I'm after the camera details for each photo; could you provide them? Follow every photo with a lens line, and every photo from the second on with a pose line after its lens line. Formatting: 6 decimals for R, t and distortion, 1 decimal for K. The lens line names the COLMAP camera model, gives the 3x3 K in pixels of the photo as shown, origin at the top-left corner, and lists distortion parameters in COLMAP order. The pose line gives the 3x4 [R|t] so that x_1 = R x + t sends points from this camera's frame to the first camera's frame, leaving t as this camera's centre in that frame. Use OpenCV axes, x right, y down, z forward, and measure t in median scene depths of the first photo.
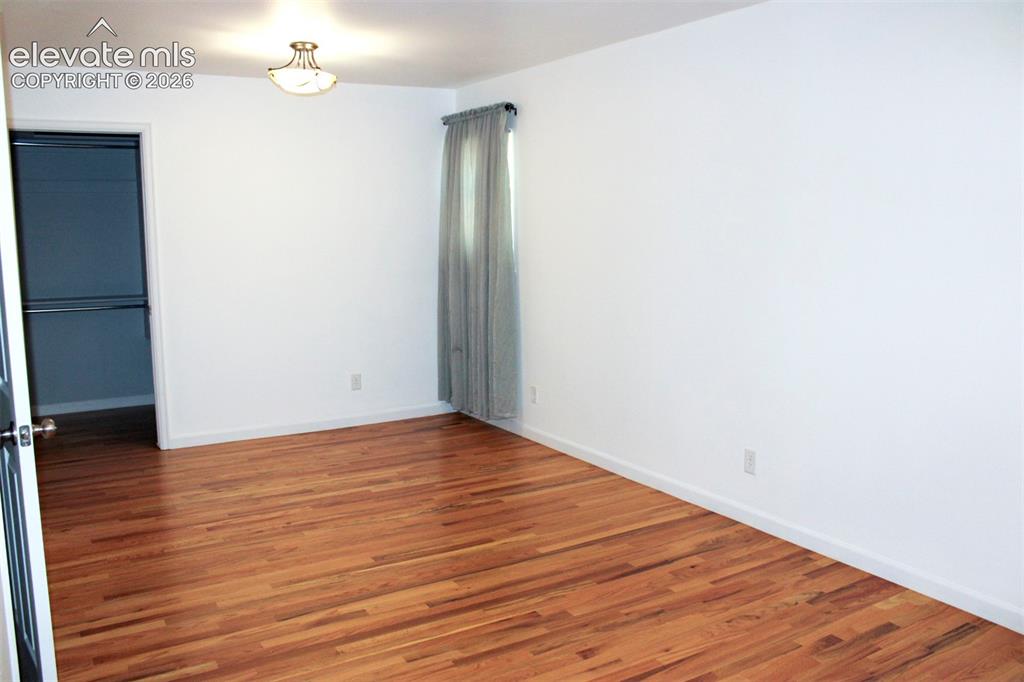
lens RADIAL K [[851.7, 0, 512.0], [0, 851.7, 341.0], [0, 0, 1]] dist [-0.174406, 0.153675]
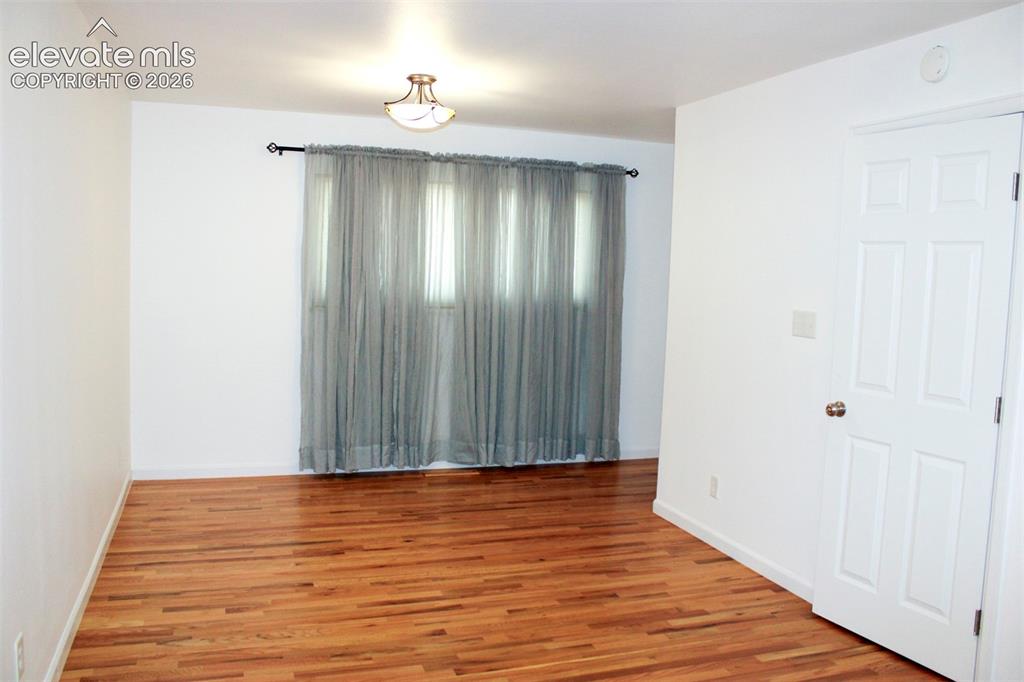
lens RADIAL K [[851.7, 0, 512.0], [0, 851.7, 341.0], [0, 0, 1]] dist [-0.174406, 0.153675]
pose [[-0.976600, -0.048428, 0.209542, -0.156128], [0.001223, 0.973051, 0.230586, -0.193667], [-0.215062, 0.225447, -0.950222, 1.318949]]
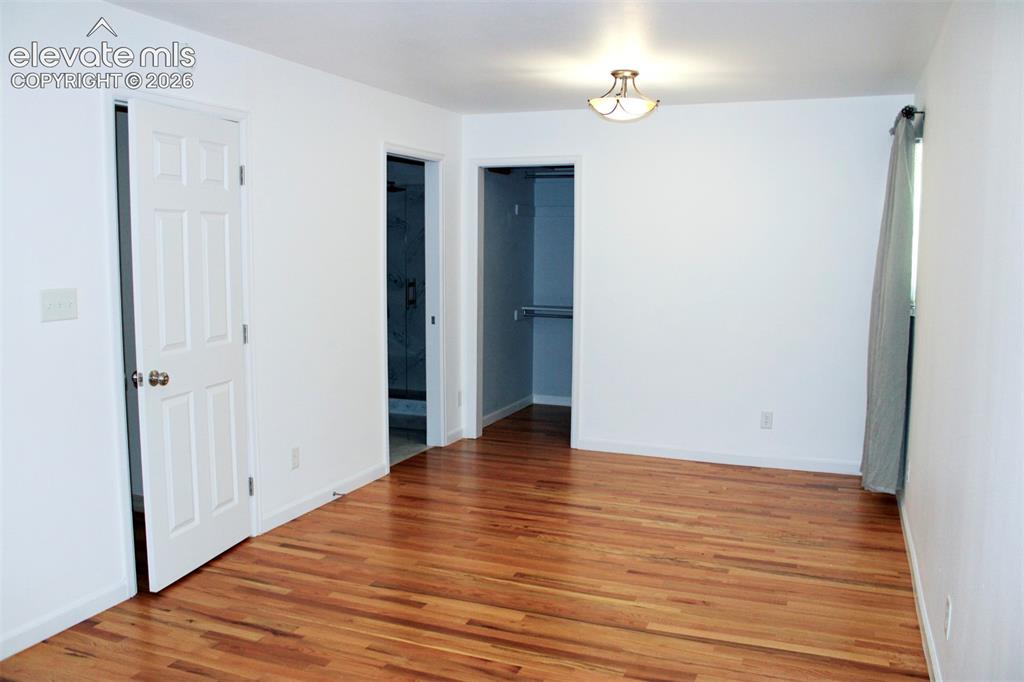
lens RADIAL K [[851.7, 0, 512.0], [0, 851.7, 341.0], [0, 0, 1]] dist [-0.174406, 0.153675]
pose [[0.595126, 0.099998, -0.797387, 0.528126], [-0.123453, 0.991826, 0.032244, -0.046907], [0.794093, 0.079250, 0.602607, 0.299441]]
